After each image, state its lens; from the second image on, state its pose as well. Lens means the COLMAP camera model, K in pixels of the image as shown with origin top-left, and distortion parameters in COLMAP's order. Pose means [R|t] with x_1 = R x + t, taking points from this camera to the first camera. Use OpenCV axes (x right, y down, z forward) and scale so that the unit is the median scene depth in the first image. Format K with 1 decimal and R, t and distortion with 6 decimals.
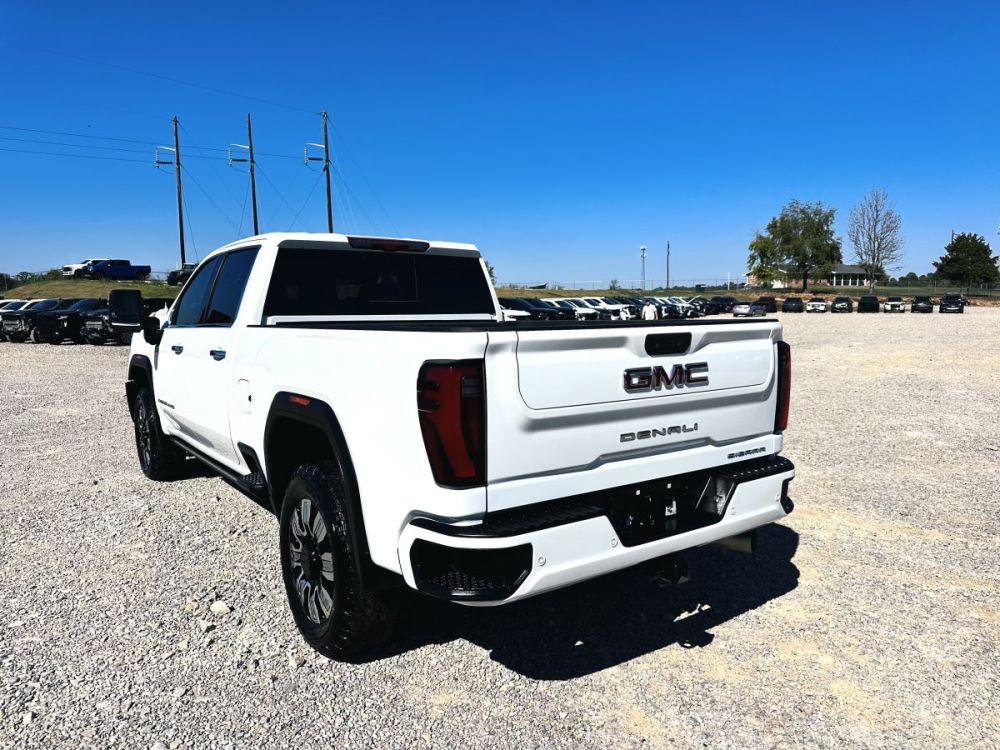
lens RADIAL K [[703.7, 0, 491.9], [0, 703.7, 370.3], [0, 0, 1]] dist [0.037541, -0.064416]
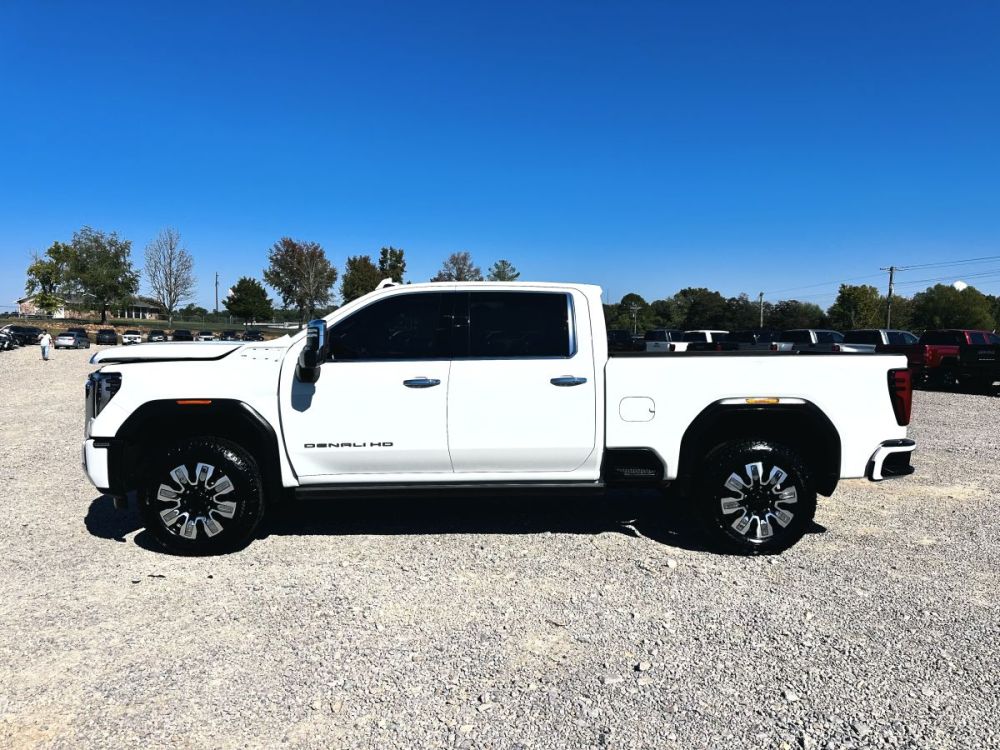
lens RADIAL K [[695.9, 0, 502.3], [0, 695.9, 373.9], [0, 0, 1]] dist [0.103605, -0.148473]
pose [[0.555758, -0.030005, 0.830802, -1.341192], [0.063976, 0.997929, -0.006755, -0.031969], [-0.828879, 0.056906, 0.556526, 0.401906]]
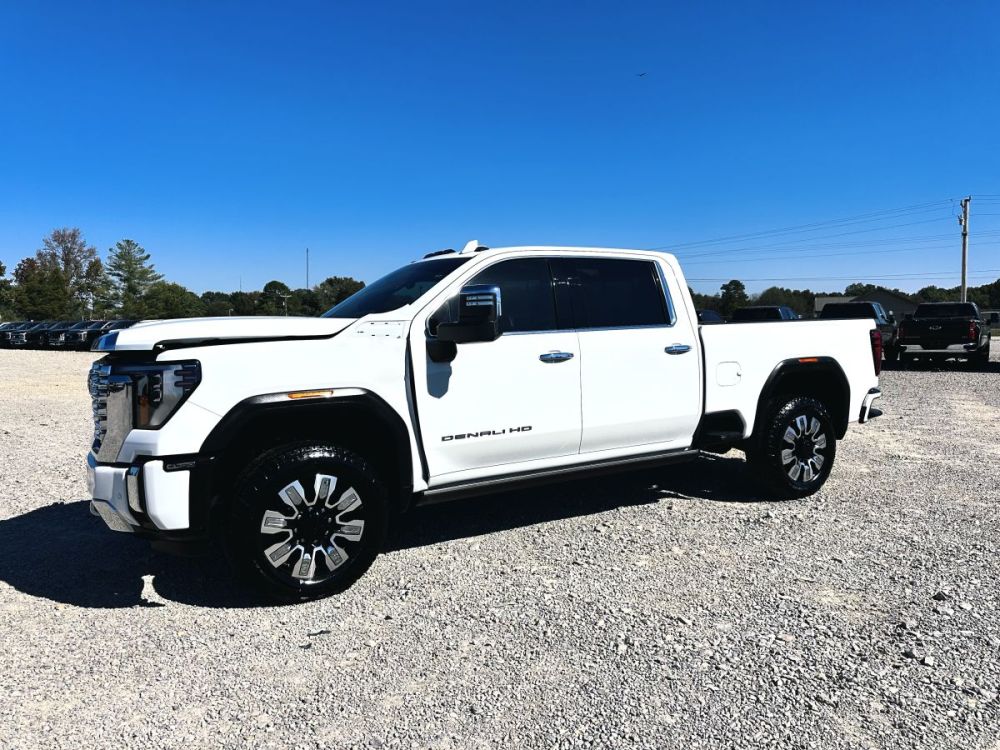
lens RADIAL K [[695.9, 0, 502.3], [0, 695.9, 373.9], [0, 0, 1]] dist [0.103605, -0.148473]
pose [[0.086399, -0.060983, 0.994392, -1.487363], [0.105376, 0.993085, 0.051747, -0.068896], [-0.990672, 0.100315, 0.092228, 1.108608]]
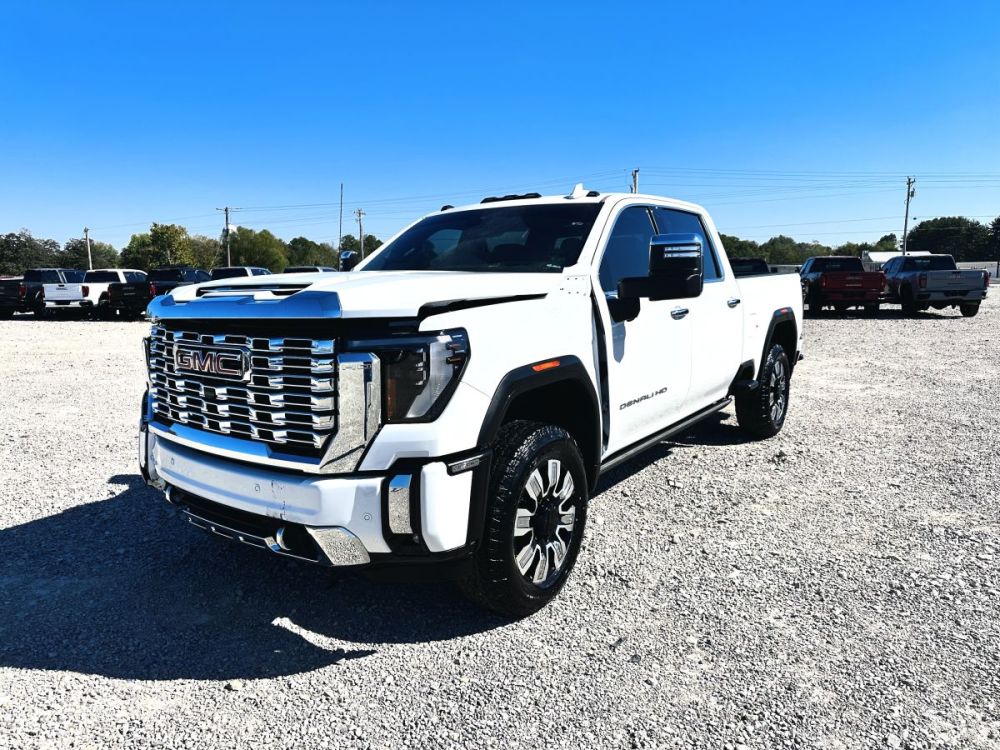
lens RADIAL K [[695.9, 0, 502.3], [0, 695.9, 373.9], [0, 0, 1]] dist [0.103605, -0.148473]
pose [[-0.343410, -0.116104, 0.931982, -1.311718], [0.106535, 0.981109, 0.161480, -0.131126], [-0.933124, 0.154742, -0.324553, 1.664520]]
